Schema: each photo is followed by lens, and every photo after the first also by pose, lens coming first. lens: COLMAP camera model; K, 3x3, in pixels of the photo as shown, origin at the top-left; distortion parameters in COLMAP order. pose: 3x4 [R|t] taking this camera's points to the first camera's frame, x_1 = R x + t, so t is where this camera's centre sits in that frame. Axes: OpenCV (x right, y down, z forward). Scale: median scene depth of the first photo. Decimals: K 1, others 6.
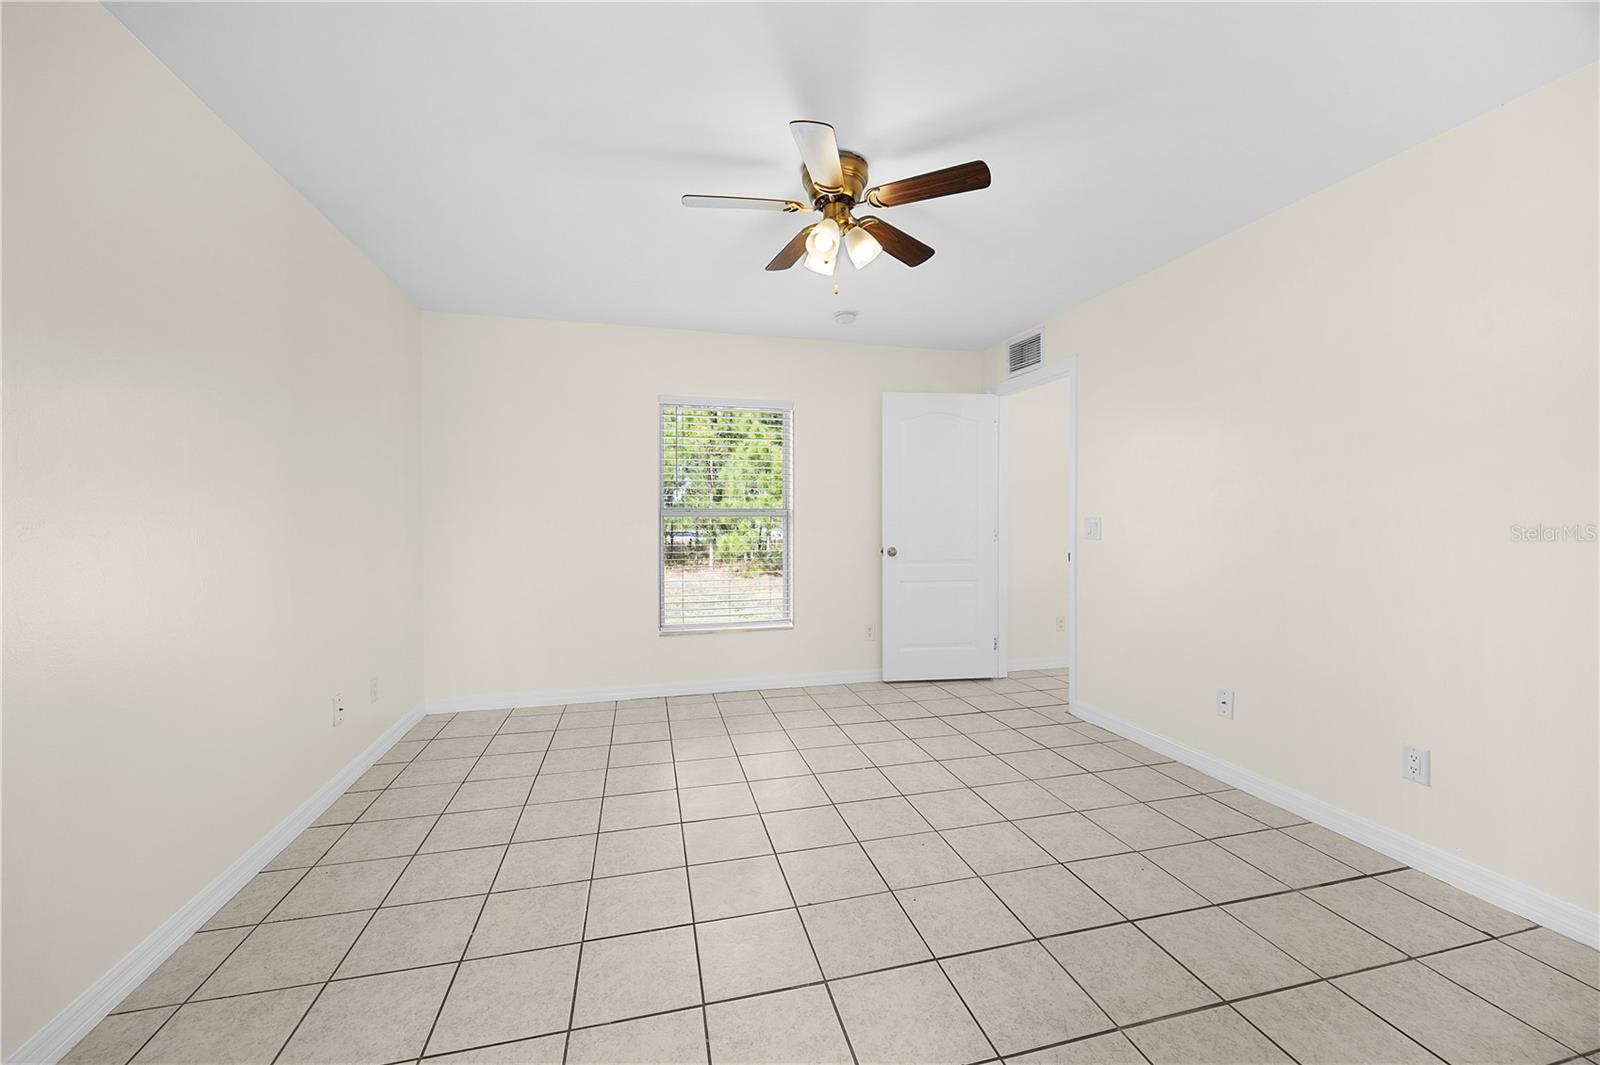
lens RADIAL K [[621.3, 0, 774.4], [0, 621.3, 519.8], [0, 0, 1]] dist [-0.011536, 0.000372]
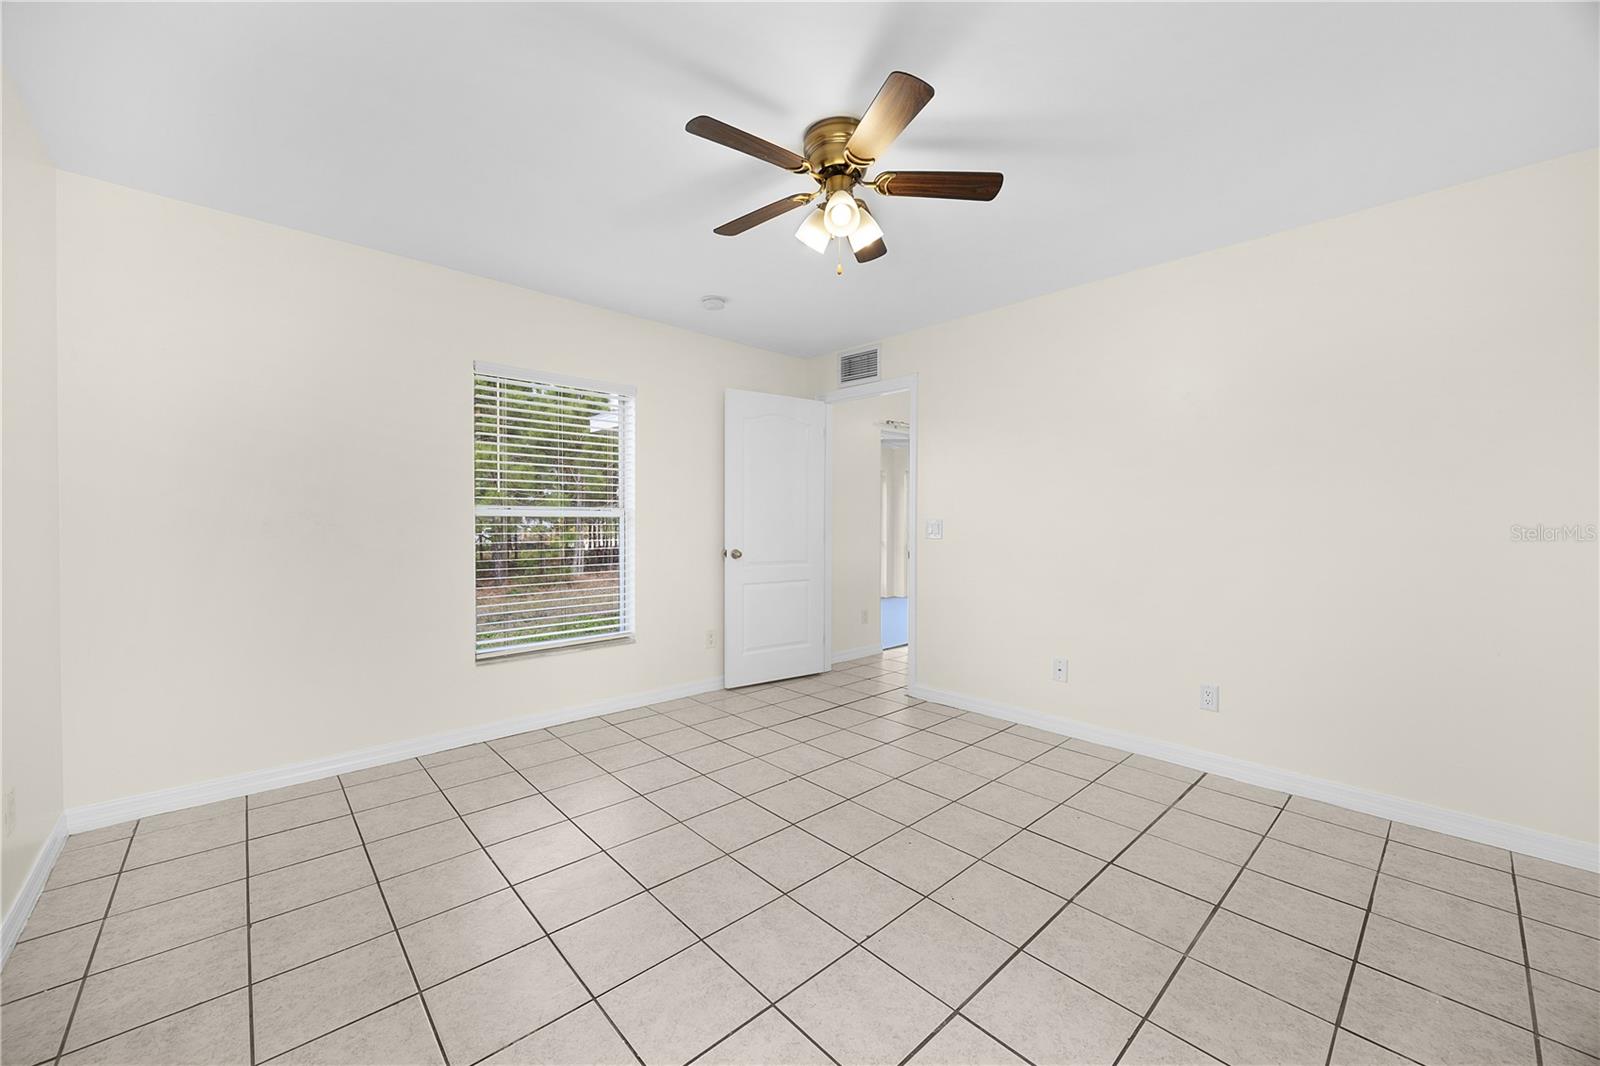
lens RADIAL K [[621.3, 0, 792.4], [0, 621.3, 529.6], [0, 0, 1]] dist [-0.011536, 0.000372]
pose [[0.870744, 0.000036, 0.491737, -0.238824], [-0.004925, 0.999950, 0.008649, 0.005520], [-0.491712, -0.009952, 0.870701, 0.128730]]
